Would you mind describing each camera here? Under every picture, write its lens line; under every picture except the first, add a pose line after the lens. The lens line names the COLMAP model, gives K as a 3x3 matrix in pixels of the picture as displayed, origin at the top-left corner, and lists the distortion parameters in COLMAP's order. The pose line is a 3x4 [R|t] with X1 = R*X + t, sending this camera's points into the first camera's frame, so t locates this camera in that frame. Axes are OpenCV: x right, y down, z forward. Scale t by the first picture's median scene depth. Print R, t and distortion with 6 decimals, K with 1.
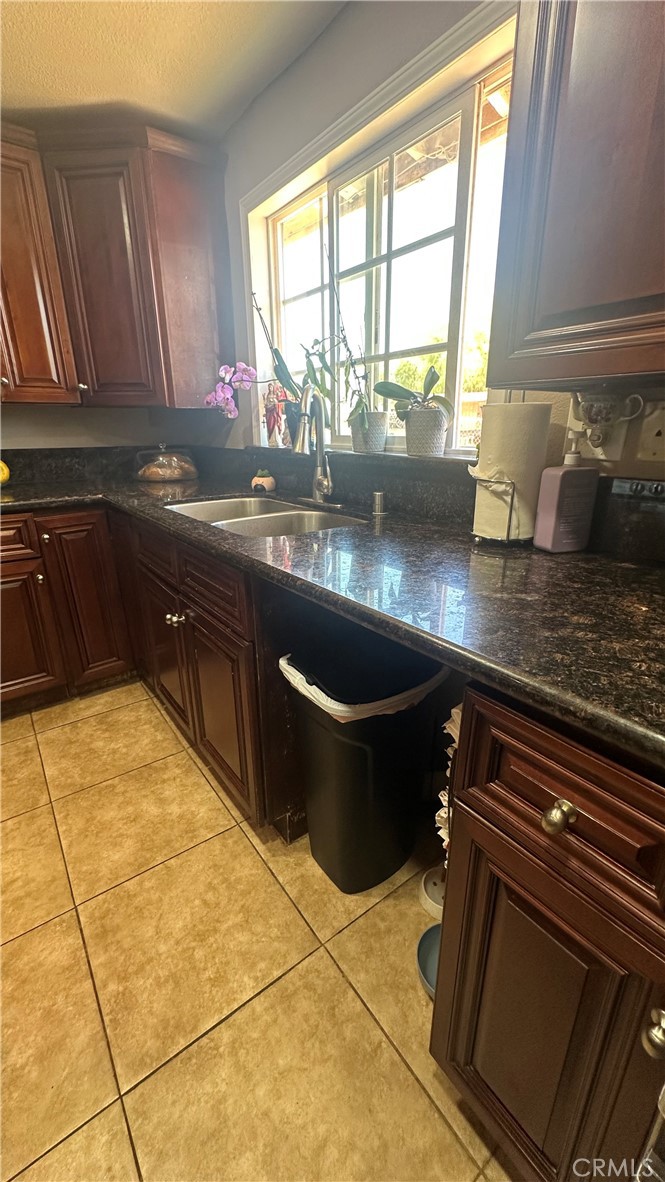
lens RADIAL K [[470.6, 0, 332.5], [0, 470.6, 591.0], [0, 0, 1]] dist [-0.001770, -0.000192]
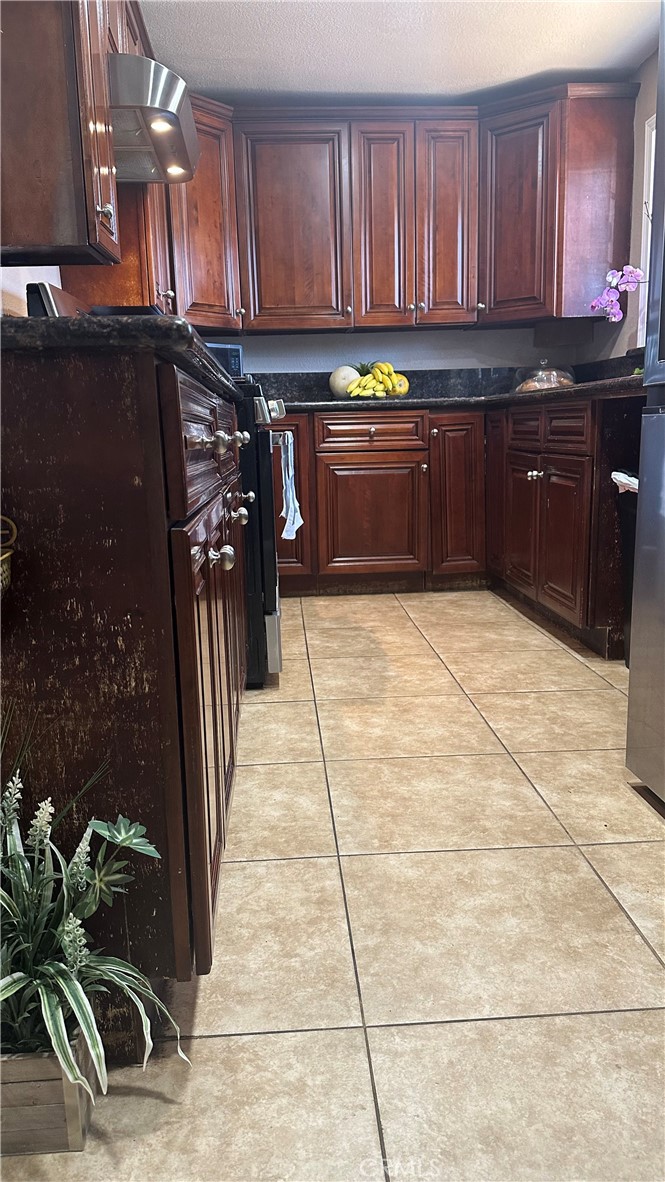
lens RADIAL K [[823.8, 0, 332.5], [0, 823.8, 591.0], [0, 0, 1]] dist [0.098136, -0.176469]
pose [[0.841387, 0.089652, -0.532944, 0.303509], [-0.156319, 0.984363, -0.081199, 0.476677], [0.517331, 0.151629, 0.842245, -0.792496]]
